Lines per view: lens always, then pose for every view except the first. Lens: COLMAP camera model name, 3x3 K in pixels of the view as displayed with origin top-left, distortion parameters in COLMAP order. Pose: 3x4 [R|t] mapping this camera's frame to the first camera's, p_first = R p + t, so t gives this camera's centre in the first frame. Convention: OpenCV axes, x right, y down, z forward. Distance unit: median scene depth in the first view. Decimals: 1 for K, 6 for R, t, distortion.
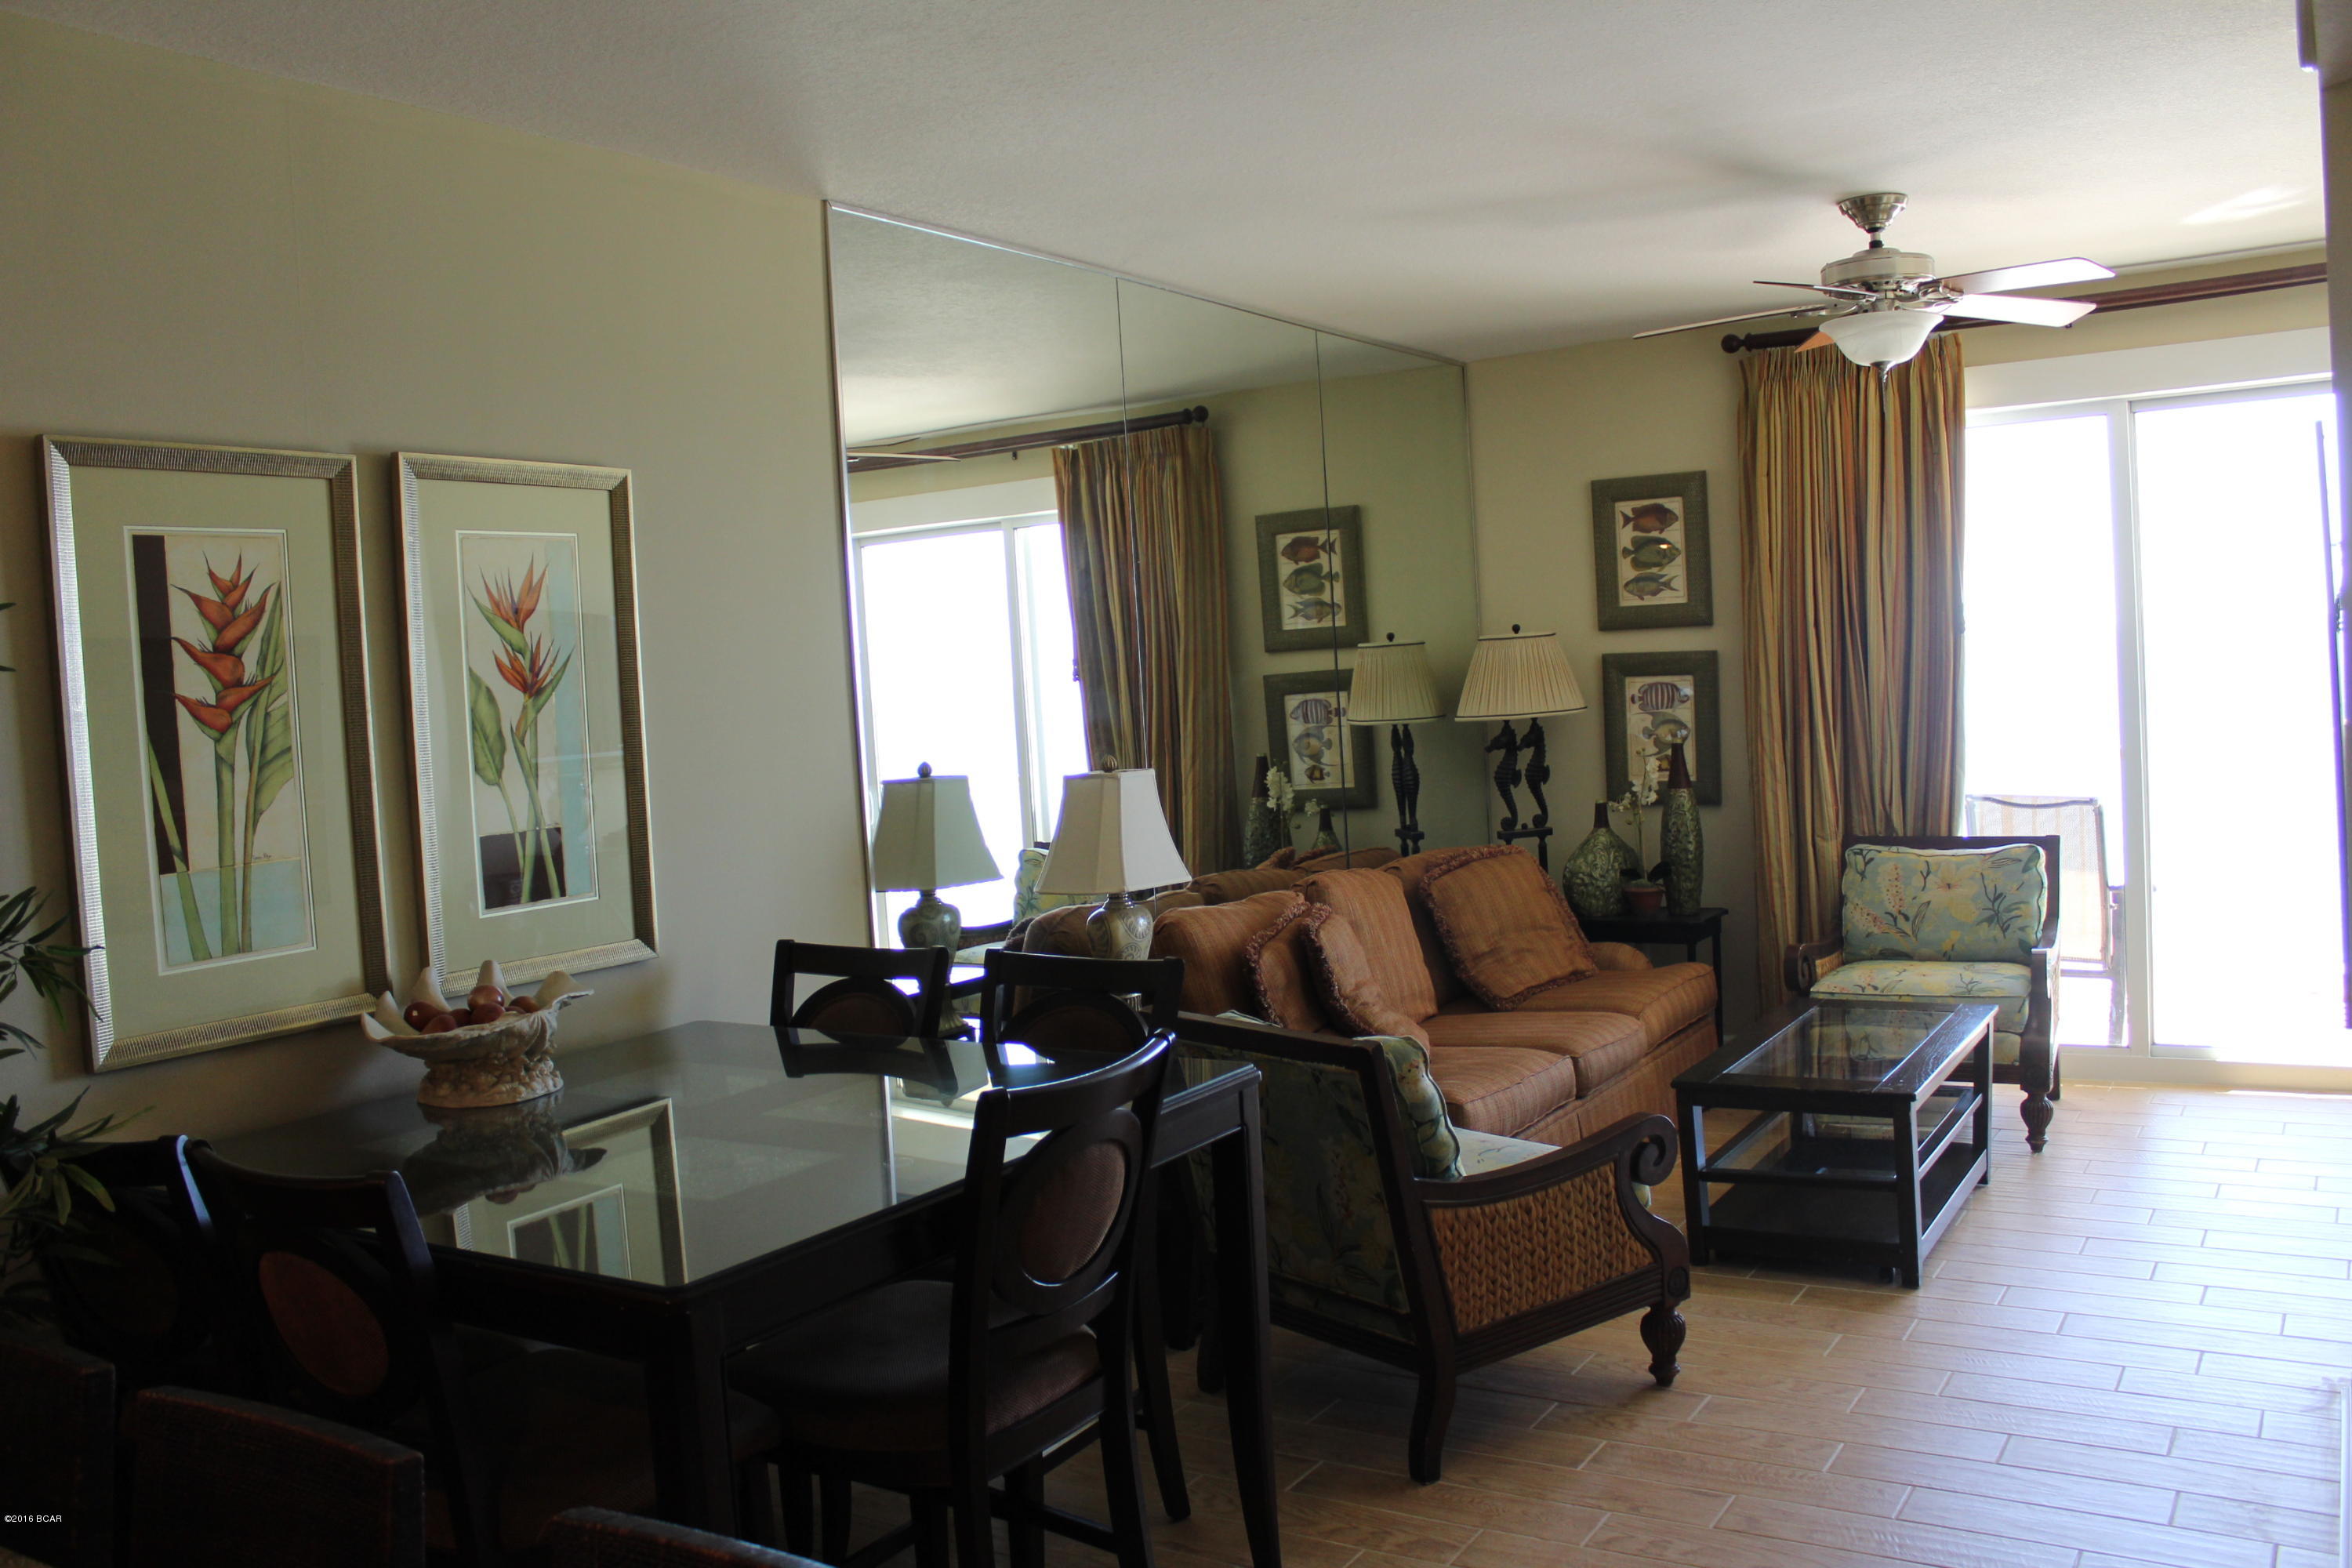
lens RADIAL K [[1972.3, 0, 1176.0], [0, 1972.3, 784.0], [0, 0, 1]] dist [-0.167502, 0.159786]
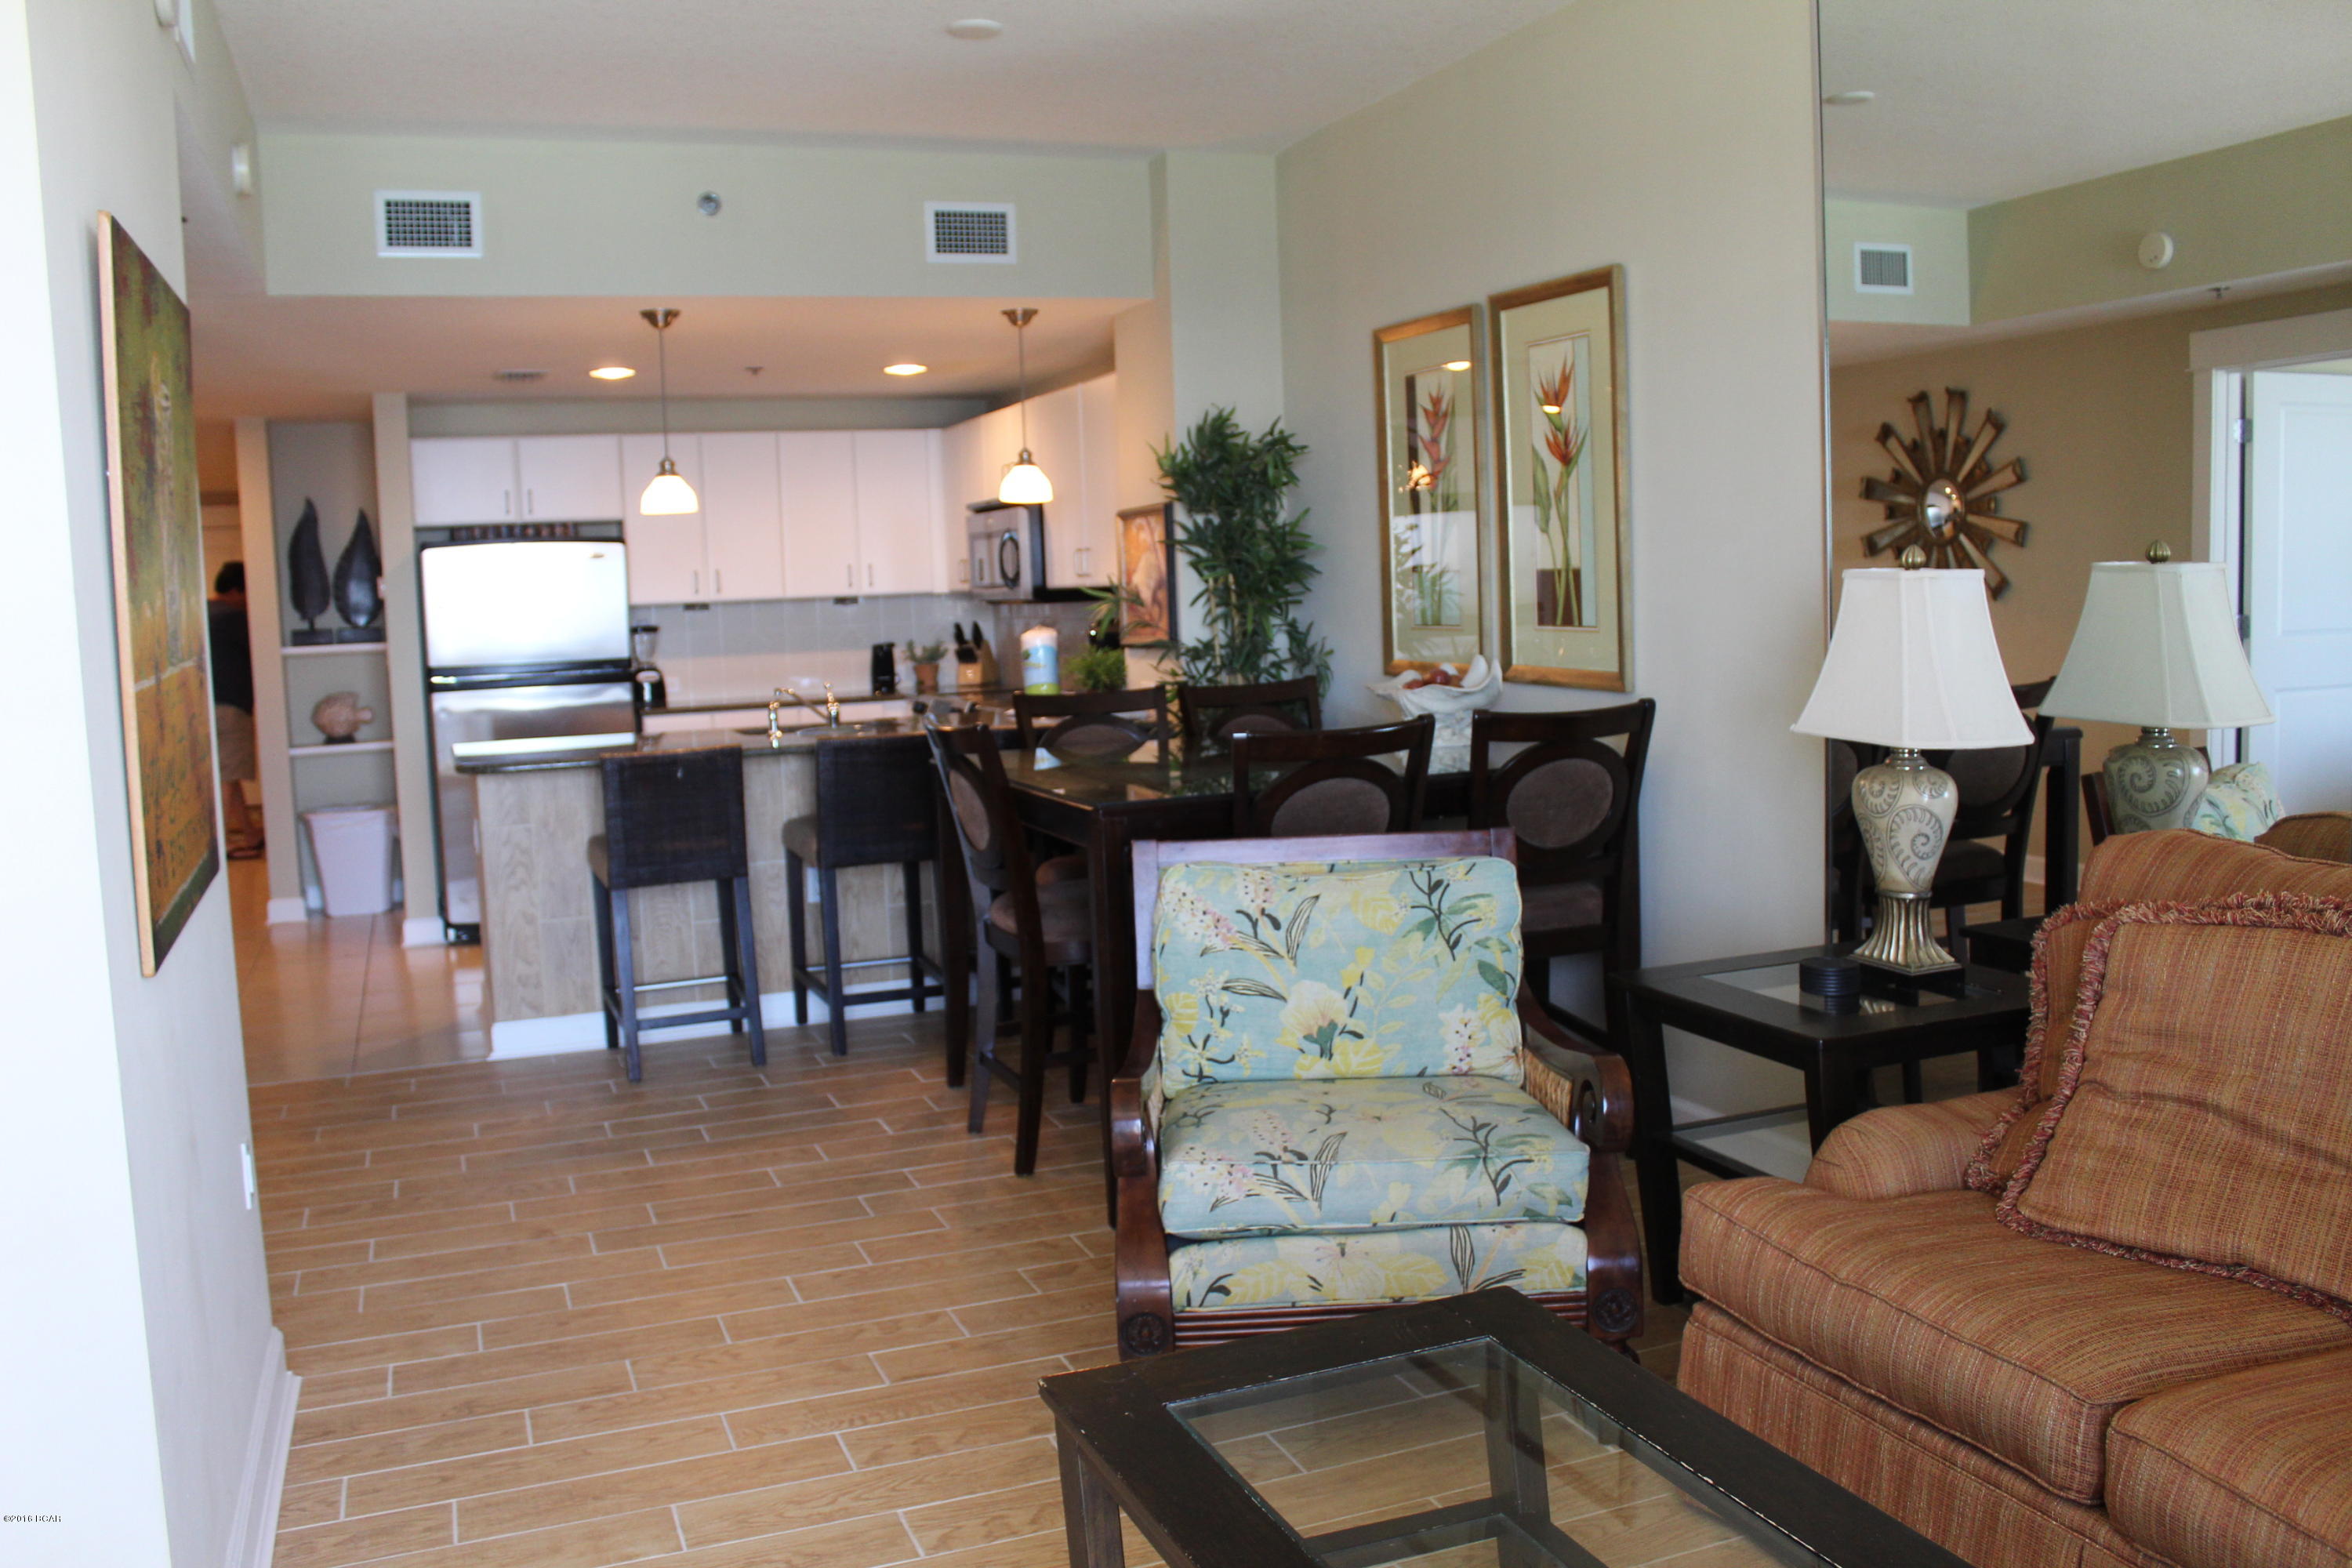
lens RADIAL K [[1972.3, 0, 1176.0], [0, 1972.3, 784.0], [0, 0, 1]] dist [-0.167502, 0.159786]
pose [[-0.587626, 0.164249, -0.792287, 0.818856], [0.022596, 0.982129, 0.186846, -0.080211], [0.808817, 0.091893, -0.580836, 1.471345]]
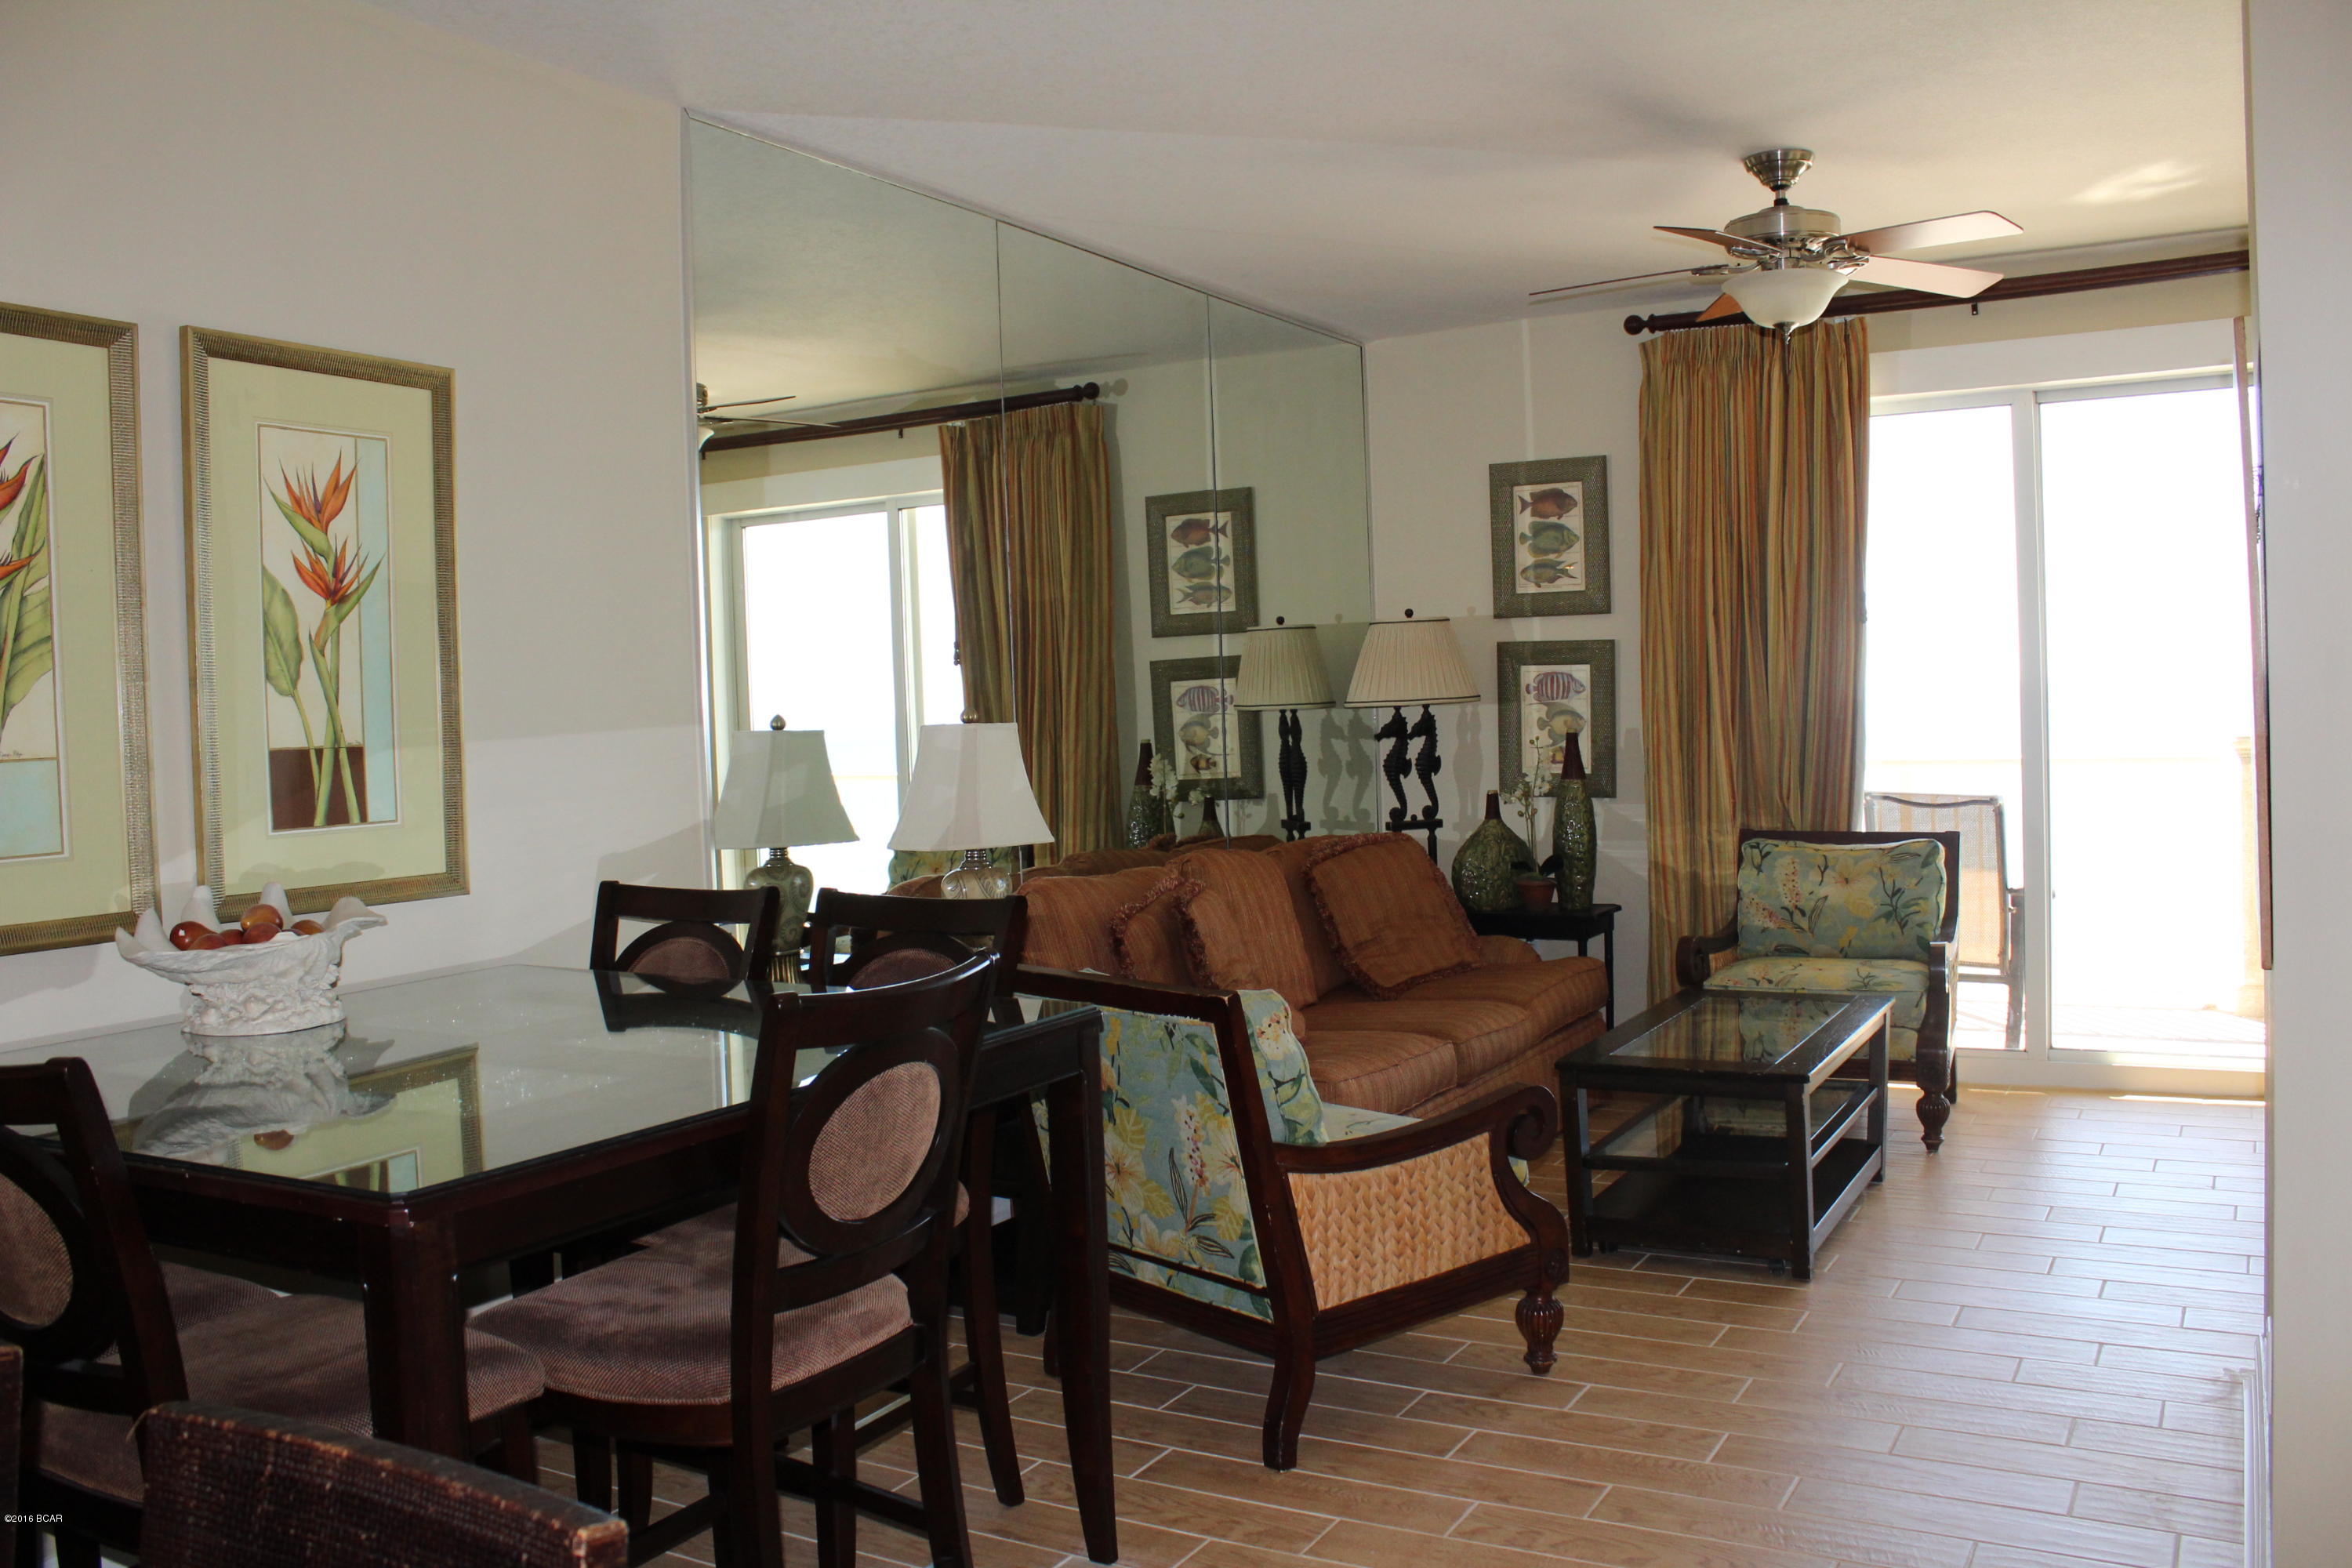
lens RADIAL K [[1972.3, 0, 1176.0], [0, 1972.3, 784.0], [0, 0, 1]] dist [-0.167502, 0.159786]
pose [[0.998669, 0.021719, 0.046776, 0.026635], [-0.020885, 0.999615, -0.018257, 0.046649], [-0.047154, 0.017256, 0.998739, 0.063524]]
